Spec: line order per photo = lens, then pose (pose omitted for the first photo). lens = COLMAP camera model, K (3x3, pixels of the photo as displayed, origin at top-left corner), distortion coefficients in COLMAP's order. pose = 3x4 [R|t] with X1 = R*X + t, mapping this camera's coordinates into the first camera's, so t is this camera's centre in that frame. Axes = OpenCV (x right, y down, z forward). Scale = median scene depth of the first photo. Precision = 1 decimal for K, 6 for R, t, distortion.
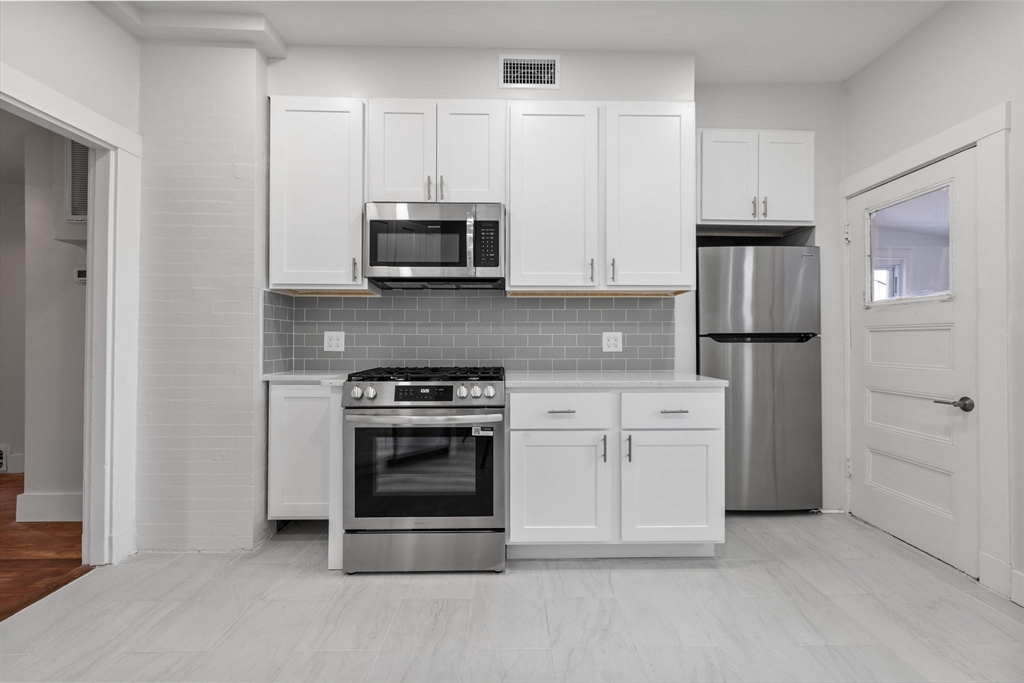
lens RADIAL K [[431.3, 0, 518.3], [0, 431.3, 333.9], [0, 0, 1]] dist [-0.001364, -0.000103]
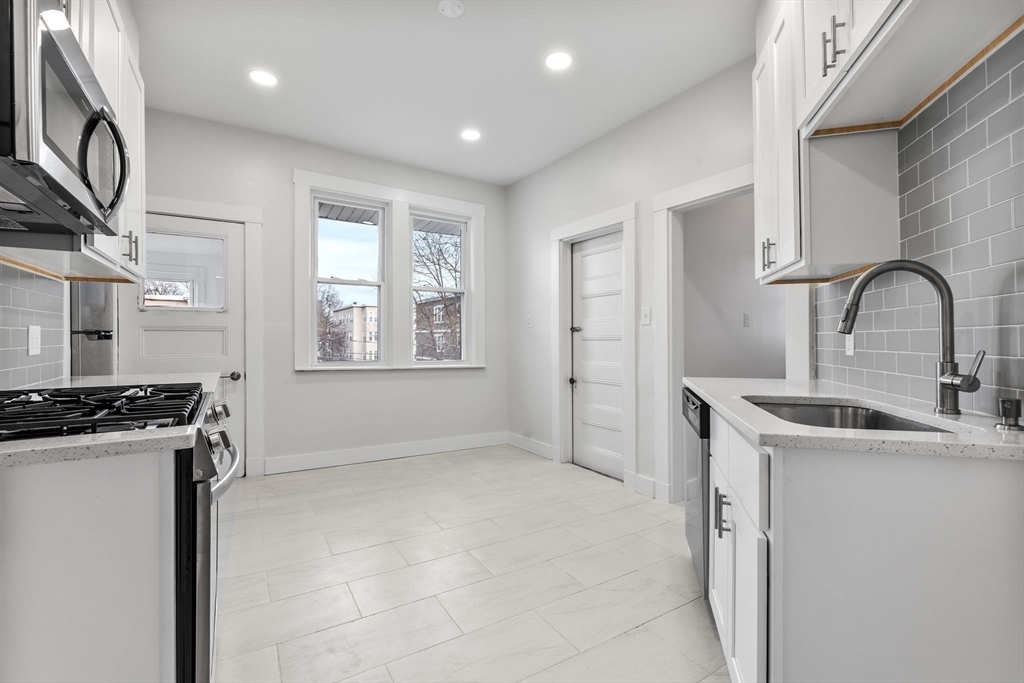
lens RADIAL K [[431.3, 0, 518.3], [0, 431.3, 333.9], [0, 0, 1]] dist [-0.001364, -0.000103]
pose [[-0.528561, 0.007672, 0.848861, -0.959122], [-0.009562, 0.999842, -0.014990, 0.015722], [-0.848841, -0.016040, -0.528404, 0.960164]]
